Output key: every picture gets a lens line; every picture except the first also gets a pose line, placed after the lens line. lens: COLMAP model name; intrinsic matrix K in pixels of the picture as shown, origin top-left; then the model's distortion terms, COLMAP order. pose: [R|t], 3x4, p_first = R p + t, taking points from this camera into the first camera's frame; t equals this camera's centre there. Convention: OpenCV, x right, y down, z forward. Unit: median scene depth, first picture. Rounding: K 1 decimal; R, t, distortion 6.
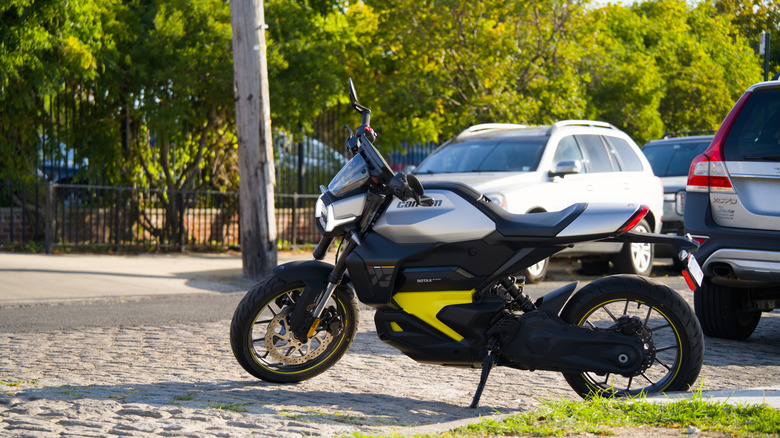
lens RADIAL K [[2766.4, 0, 390.5], [0, 2766.4, 219.0], [0, 0, 1]] dist [1.473479, 0.000000]
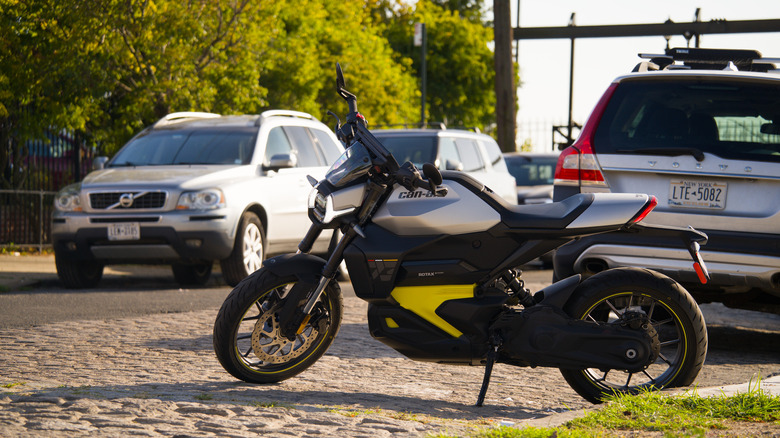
lens RADIAL K [[3135.2, 0, 390.2], [0, 3135.2, 220.6], [0, 0, 1]] dist [2.048132, 0.000000]
pose [[0.975164, 0.002604, 0.221469, -0.236146], [-0.002326, 0.999996, -0.001518, 0.005212], [-0.221472, 0.000965, 0.975166, -0.056958]]
